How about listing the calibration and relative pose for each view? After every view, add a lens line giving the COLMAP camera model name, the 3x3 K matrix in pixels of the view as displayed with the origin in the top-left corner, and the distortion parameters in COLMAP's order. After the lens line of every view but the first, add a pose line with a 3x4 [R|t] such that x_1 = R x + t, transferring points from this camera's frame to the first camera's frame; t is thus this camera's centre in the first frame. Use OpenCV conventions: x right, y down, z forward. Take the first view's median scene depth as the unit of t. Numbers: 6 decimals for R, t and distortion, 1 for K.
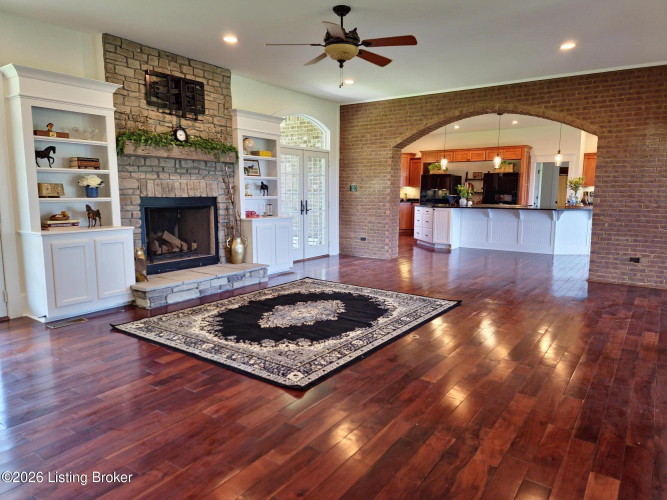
lens RADIAL K [[448.0, 0, 332.0], [0, 448.0, 253.6], [0, 0, 1]] dist [-0.002438, -0.003334]
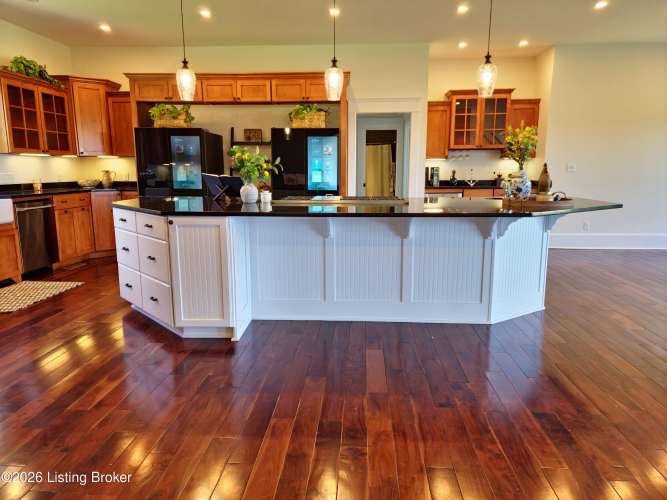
lens RADIAL K [[448.0, 0, 337.3], [0, 448.0, 252.1], [0, 0, 1]] dist [-0.002438, -0.003334]
pose [[0.842777, -0.100363, 0.528823, 0.125211], [0.074261, 0.994748, 0.070441, -0.072358], [-0.533115, -0.020095, 0.845804, 0.529277]]
